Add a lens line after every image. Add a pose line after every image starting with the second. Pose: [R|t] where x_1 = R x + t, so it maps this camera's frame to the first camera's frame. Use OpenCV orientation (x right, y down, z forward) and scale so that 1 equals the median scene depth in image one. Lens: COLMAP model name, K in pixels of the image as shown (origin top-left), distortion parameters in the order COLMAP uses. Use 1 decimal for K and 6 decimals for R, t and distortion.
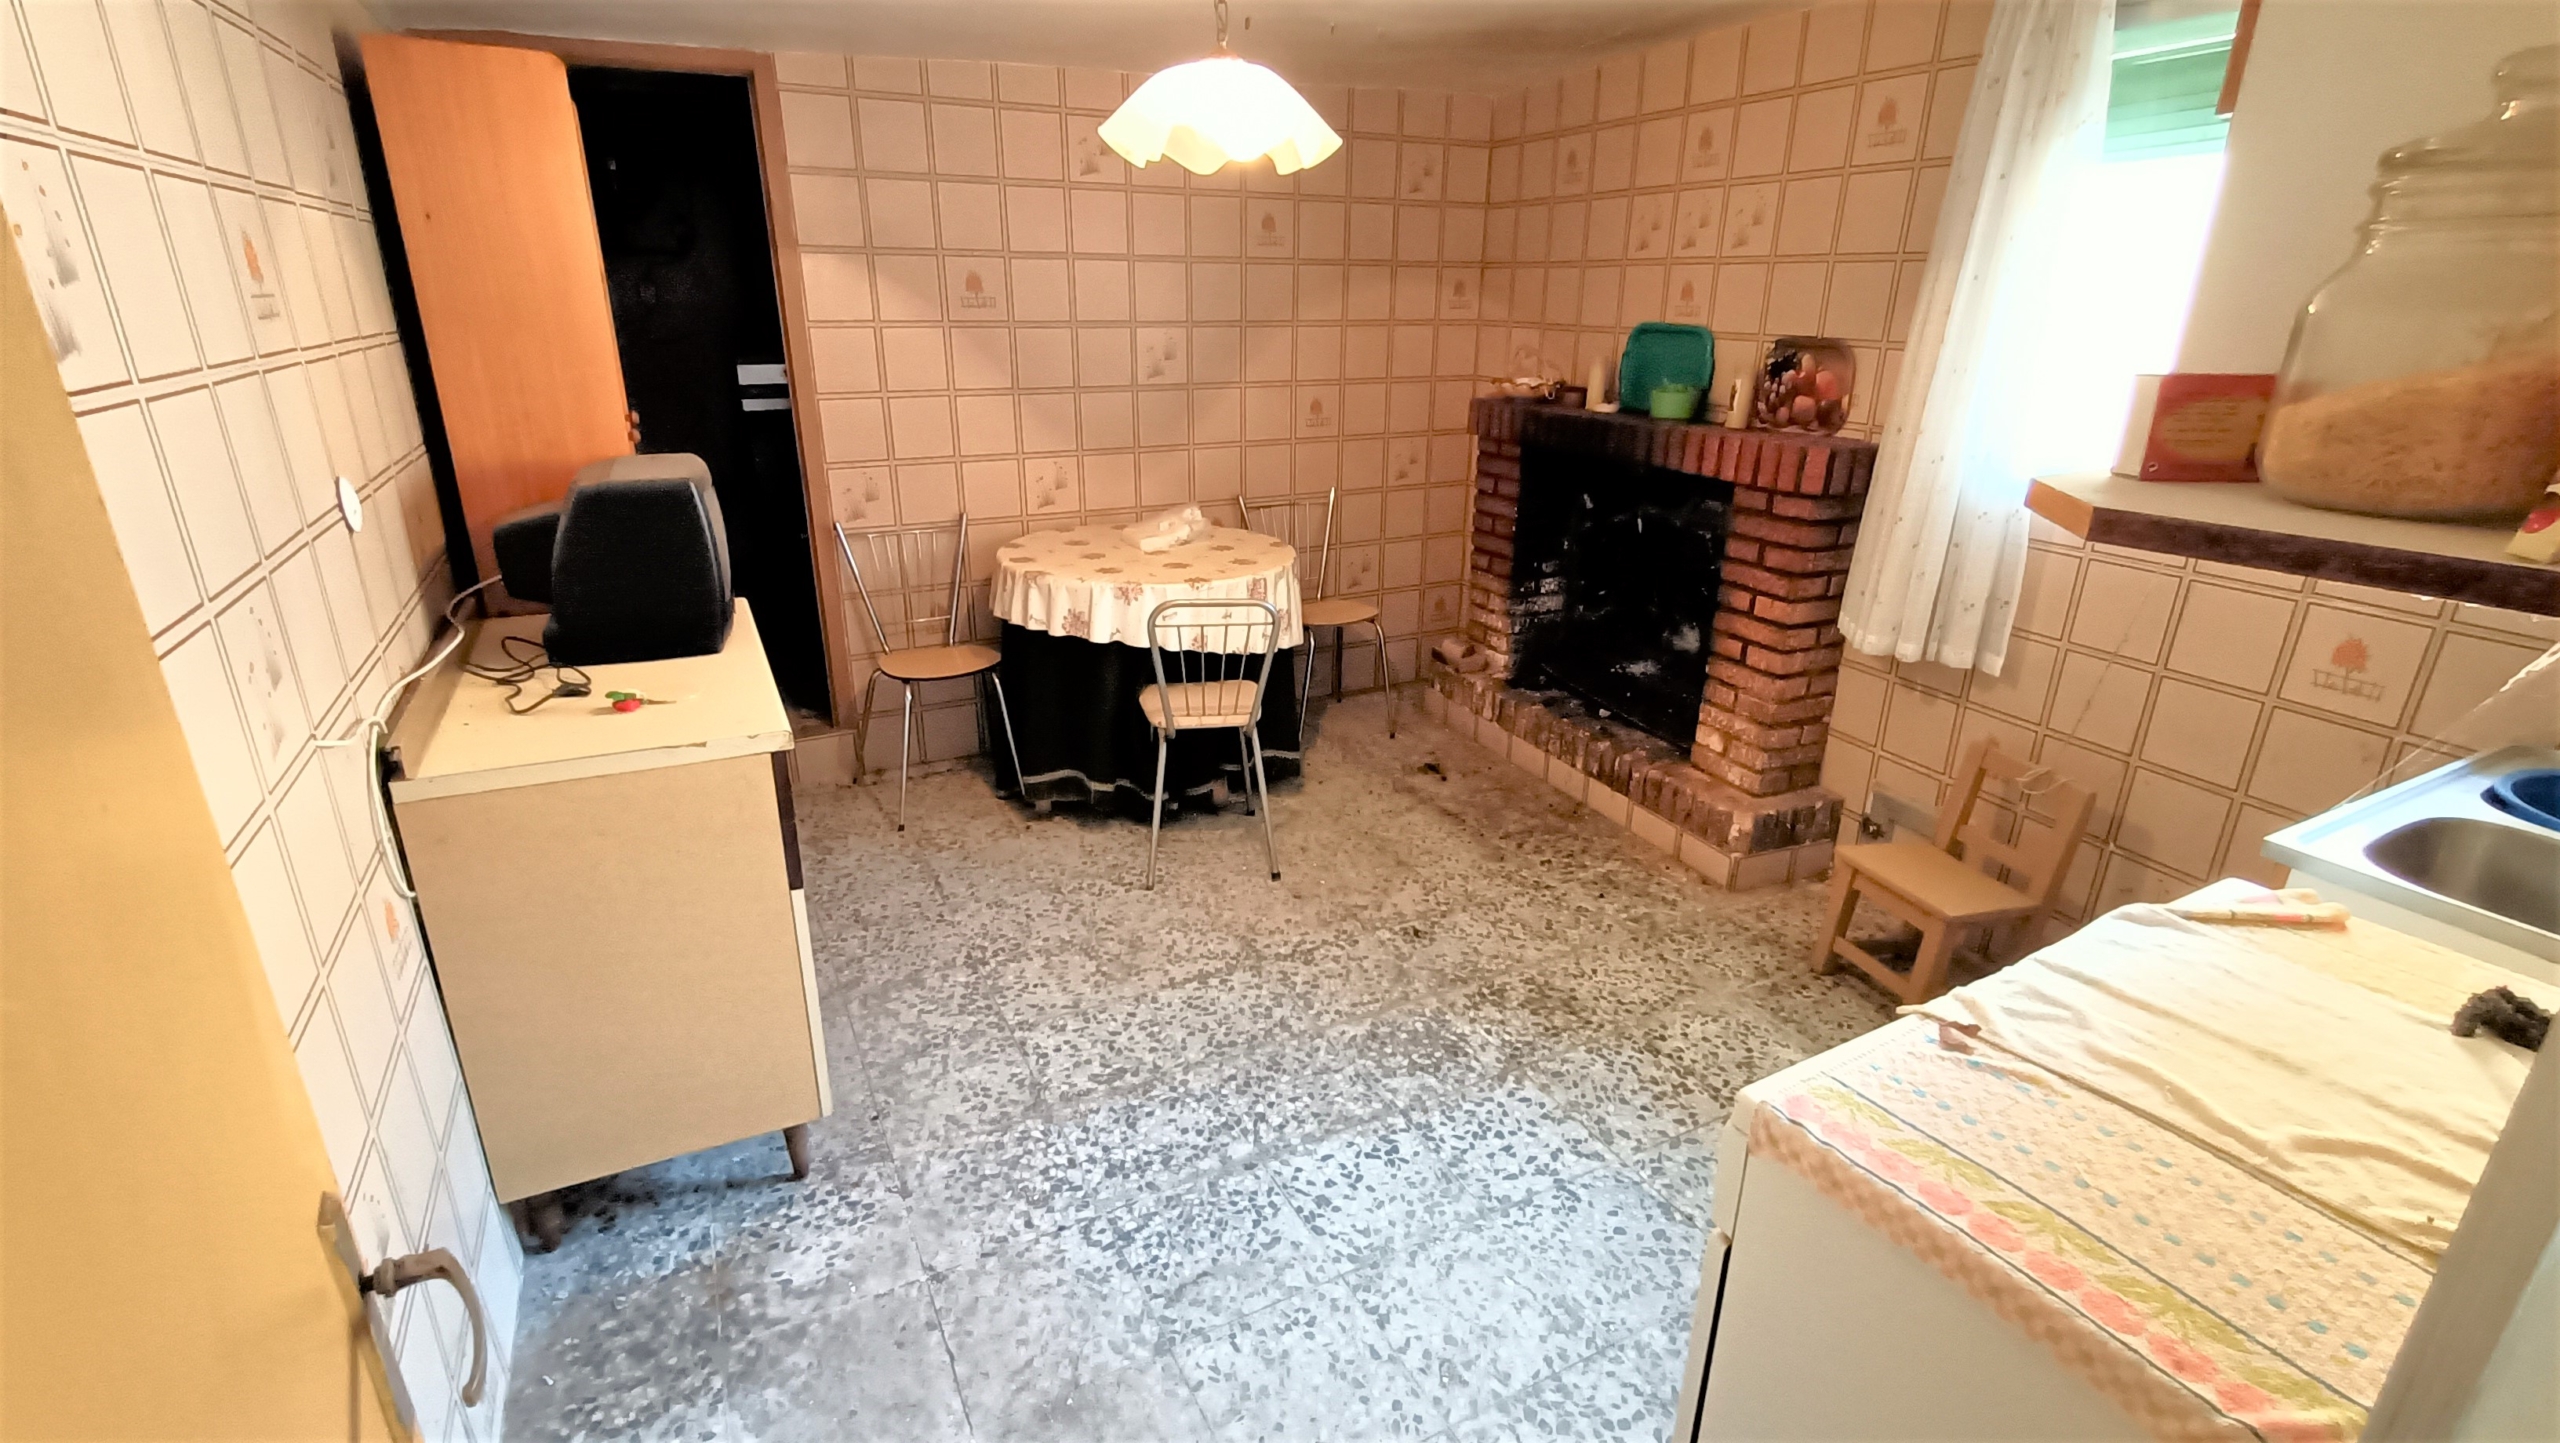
lens RADIAL K [[1154.4, 0, 1272.1], [0, 1154.4, 711.3], [0, 0, 1]] dist [0.003254, 0.000189]
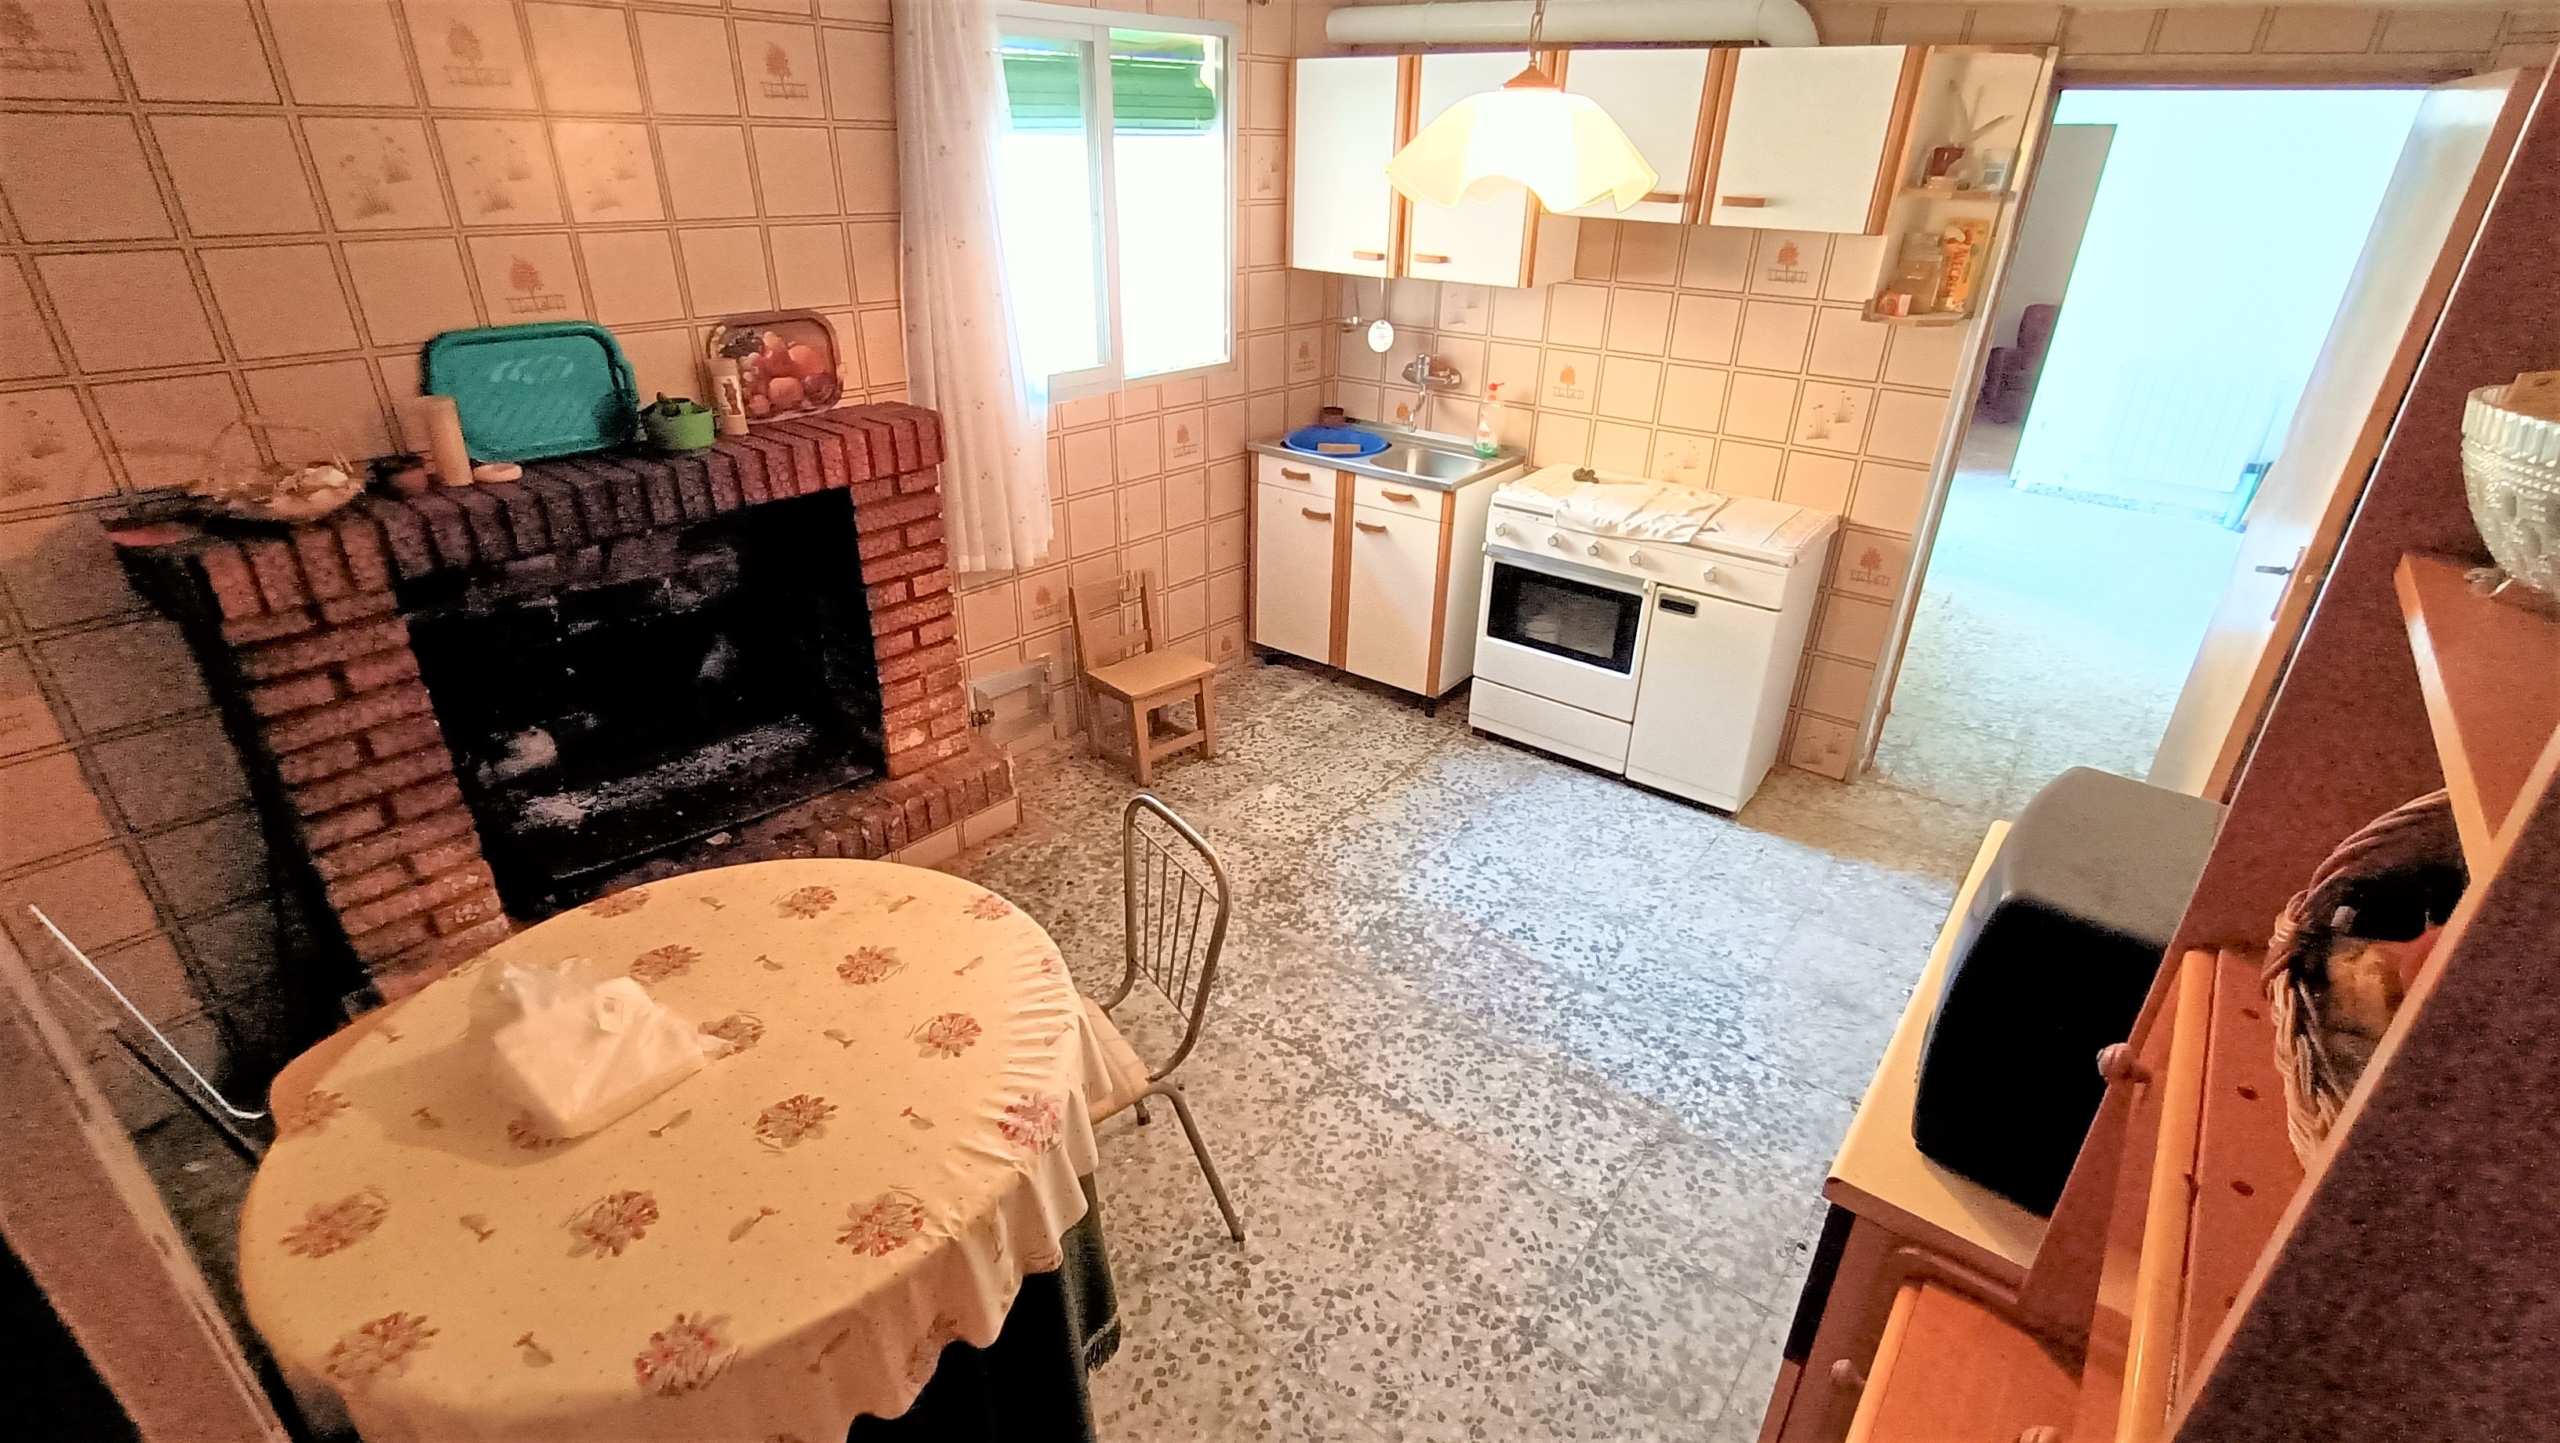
lens RADIAL K [[1154.4, 0, 1268.8], [0, 1154.4, 723.5], [0, 0, 1]] dist [0.003254, 0.000189]
pose [[-0.407235, -0.431974, 0.804710, -0.647127], [0.292900, 0.772772, 0.563057, -0.560757], [-0.865083, 0.464996, -0.188174, 1.180438]]
